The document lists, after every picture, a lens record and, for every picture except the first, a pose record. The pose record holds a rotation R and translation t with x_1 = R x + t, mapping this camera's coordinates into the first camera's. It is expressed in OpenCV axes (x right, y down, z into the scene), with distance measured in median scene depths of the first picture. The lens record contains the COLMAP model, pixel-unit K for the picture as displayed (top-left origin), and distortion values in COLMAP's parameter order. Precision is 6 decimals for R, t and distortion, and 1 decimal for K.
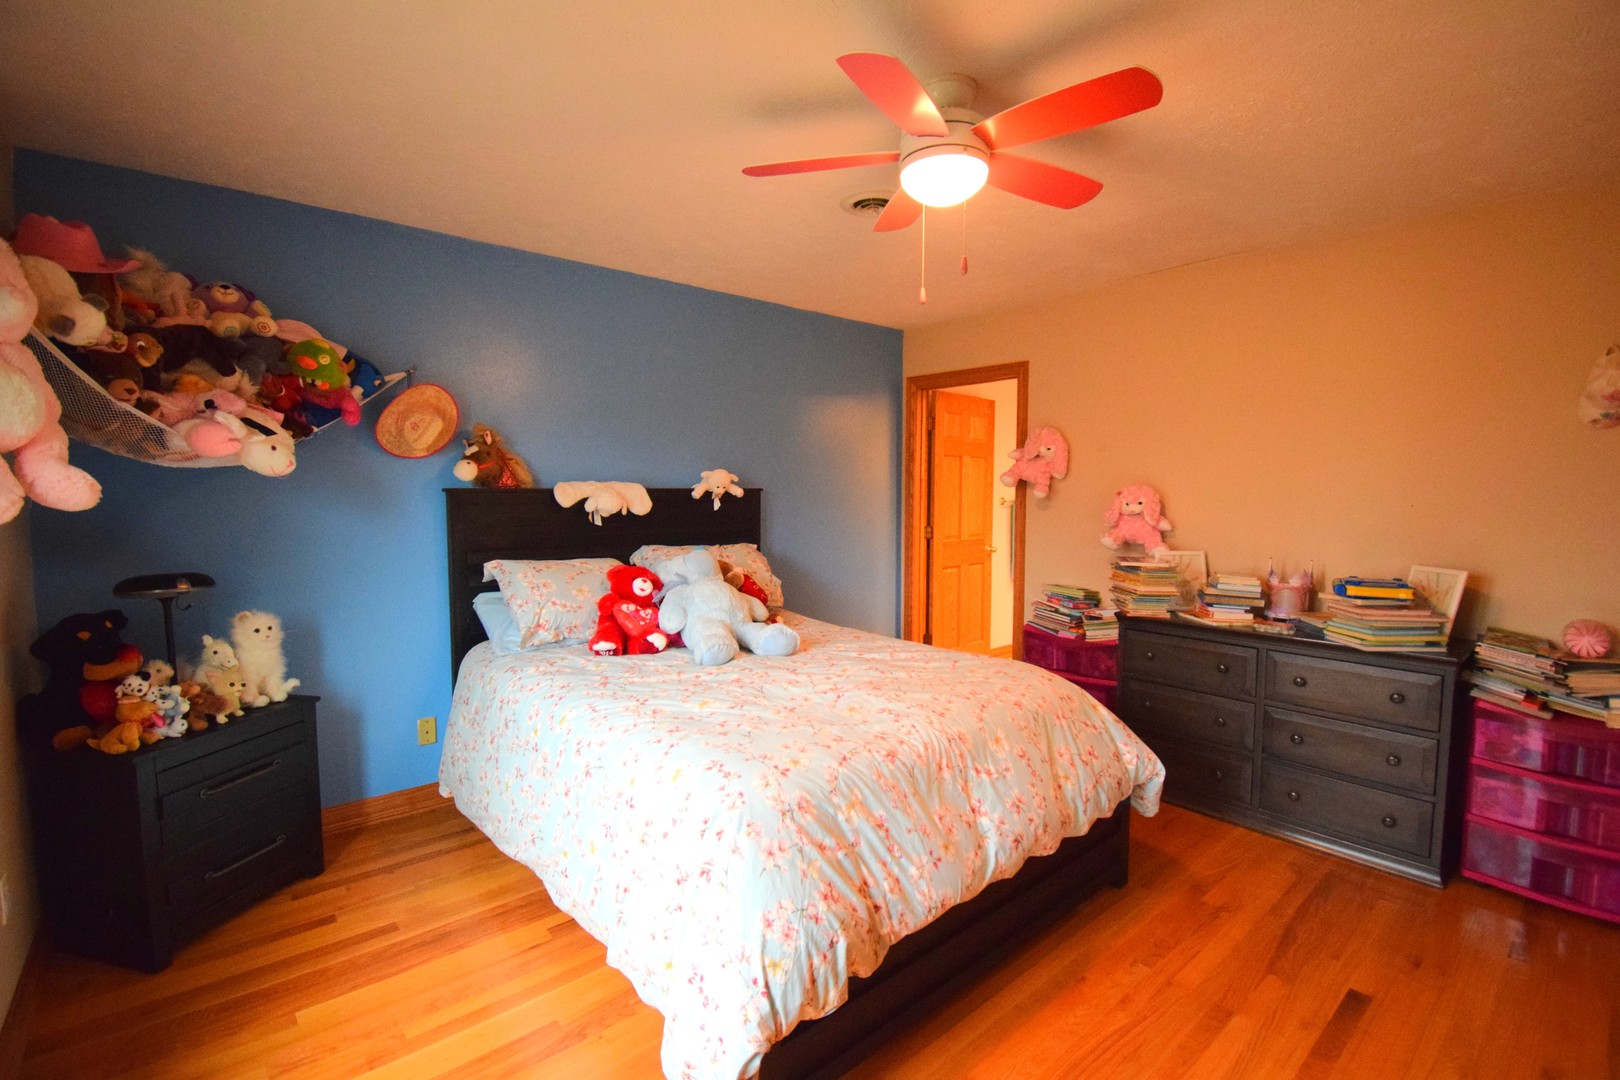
lens RADIAL K [[728.4, 0, 810.0], [0, 728.4, 540.0], [0, 0, 1]] dist [0.025951, -0.030327]
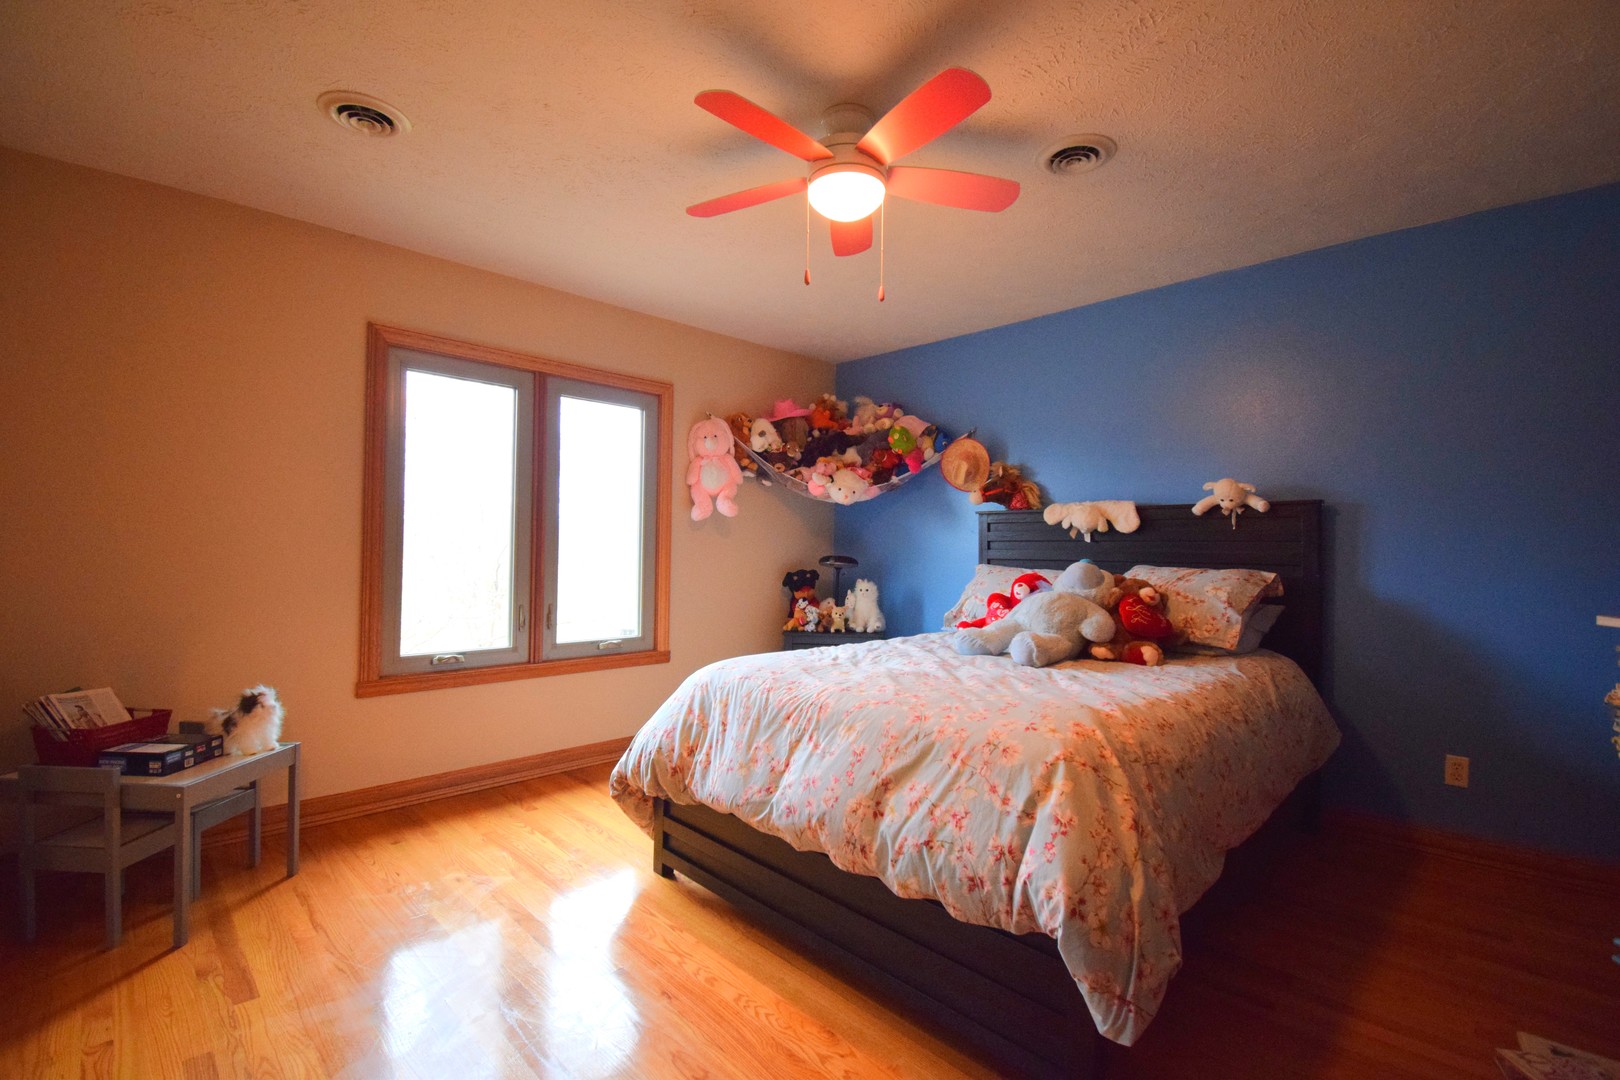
lens RADIAL K [[728.4, 0, 810.0], [0, 728.4, 540.0], [0, 0, 1]] dist [0.025951, -0.030327]
pose [[0.050651, -0.013562, -0.998624, 1.154016], [-0.085127, 0.996210, -0.017847, 0.046682], [0.995082, 0.085914, 0.049304, 0.834961]]
